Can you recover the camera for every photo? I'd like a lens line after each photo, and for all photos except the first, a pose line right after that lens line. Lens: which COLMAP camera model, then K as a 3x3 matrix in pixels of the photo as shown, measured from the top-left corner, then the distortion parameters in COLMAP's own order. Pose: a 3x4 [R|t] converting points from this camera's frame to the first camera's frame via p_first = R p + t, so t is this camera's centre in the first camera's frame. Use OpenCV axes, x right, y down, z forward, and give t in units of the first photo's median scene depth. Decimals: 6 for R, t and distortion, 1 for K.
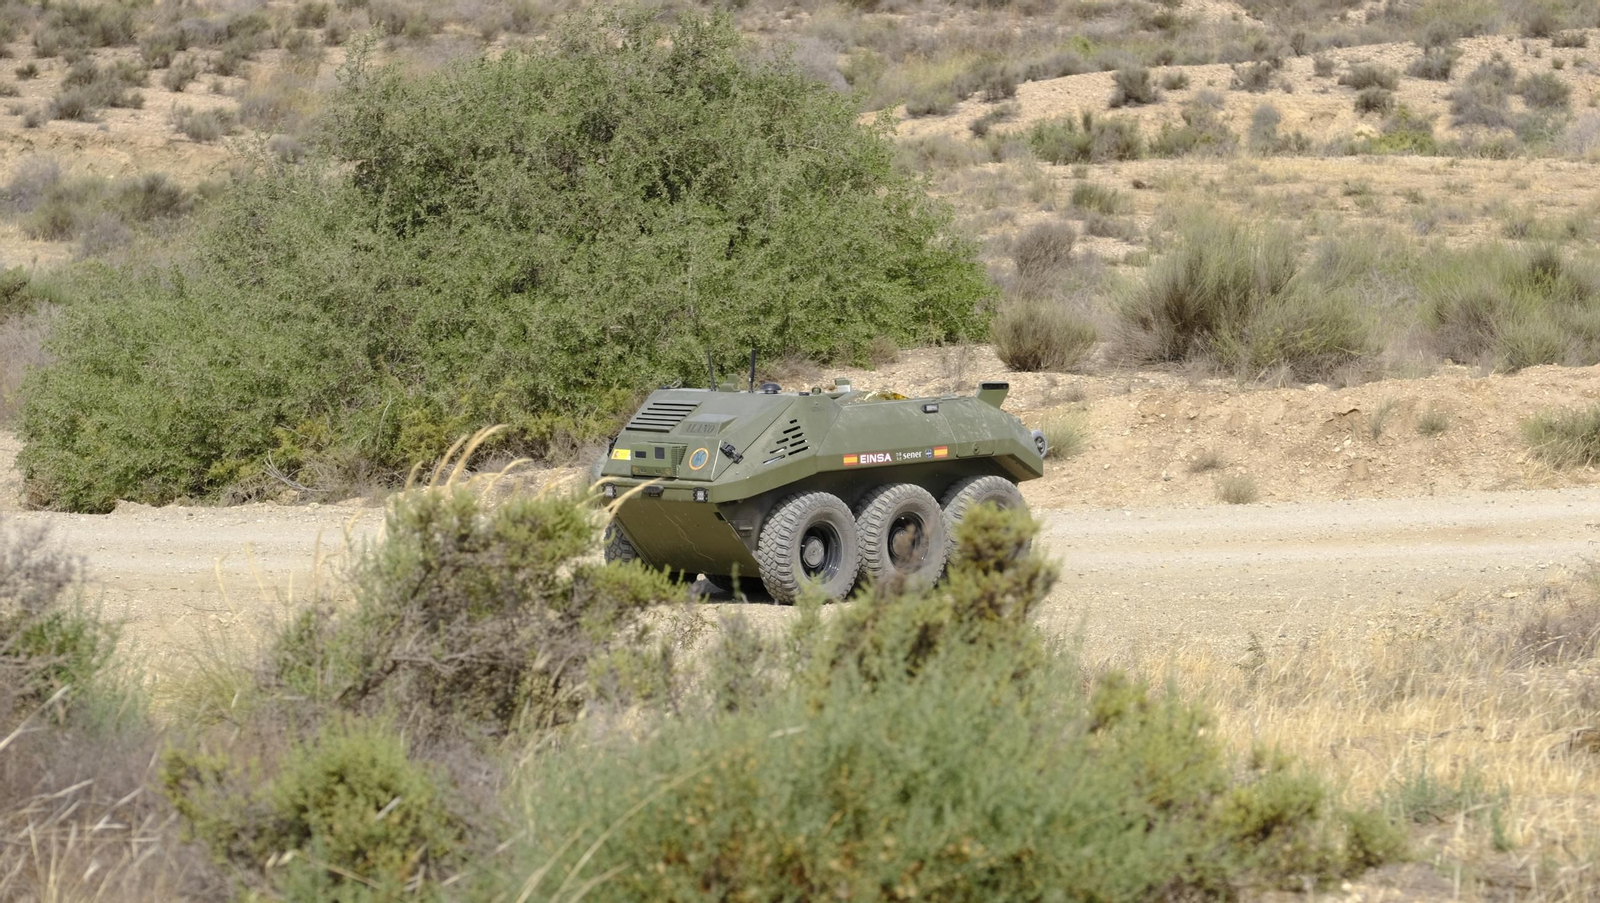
lens RADIAL K [[8111.1, 0, 800.0], [0, 8111.1, 451.5], [0, 0, 1]] dist [0.287530, -1.235619]
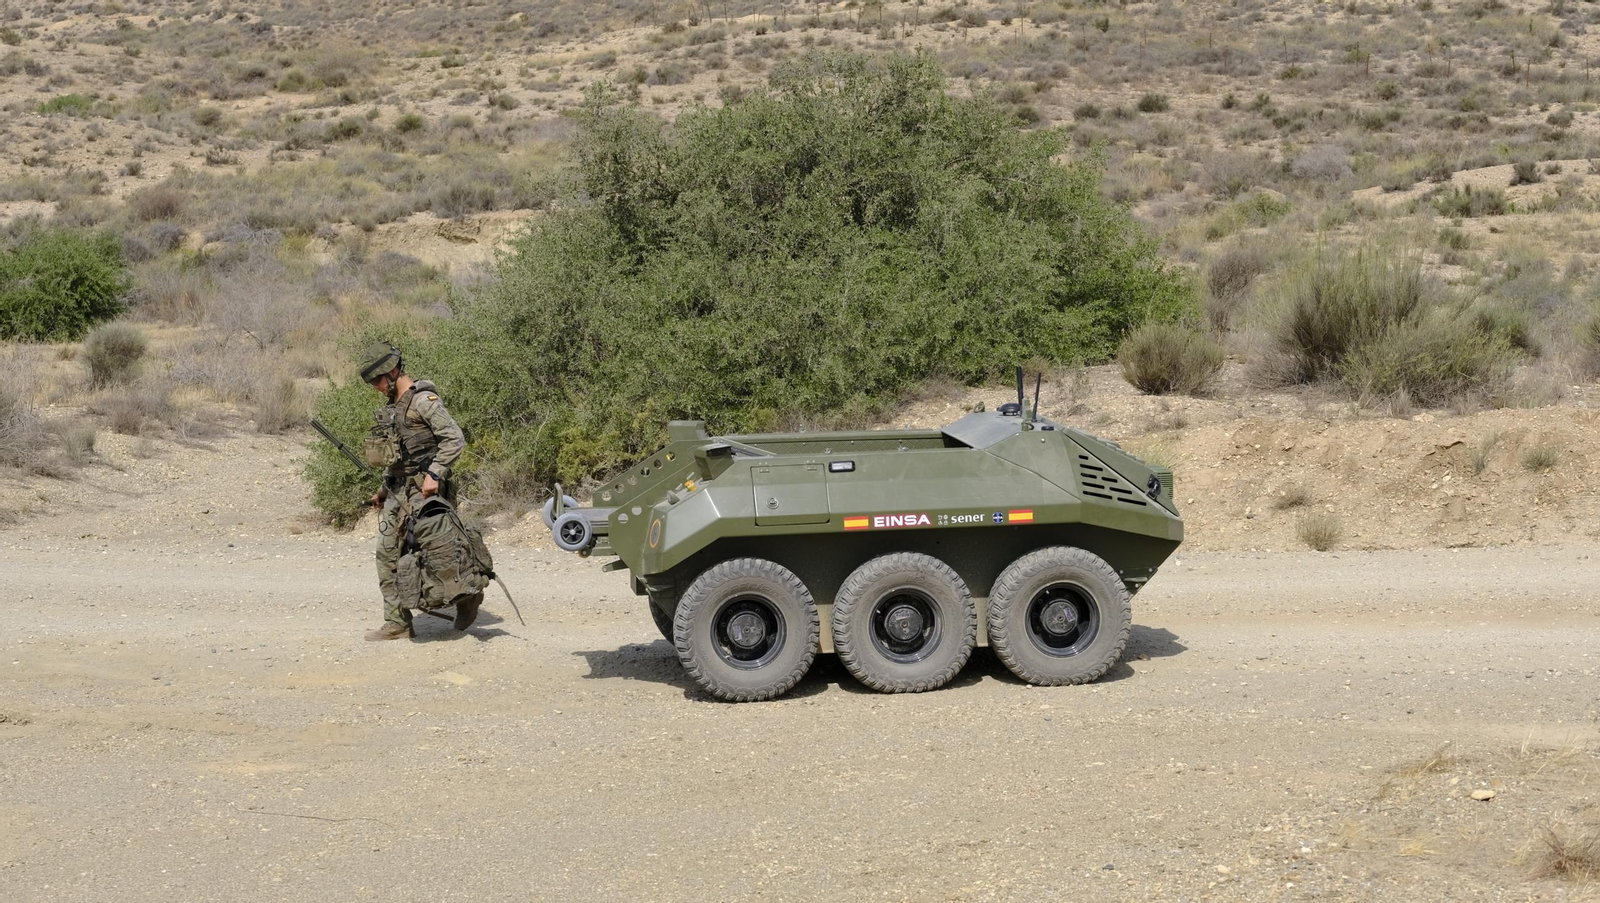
lens RADIAL K [[3648.0, 0, 800.0], [0, 3648.0, 451.5], [0, 0, 1]] dist [0.014466, 0.172593]
pose [[0.983031, 0.007767, -0.183277, 0.067123], [-0.003479, 0.999713, 0.023707, -0.013151], [0.183408, -0.022667, 0.982775, 0.538976]]
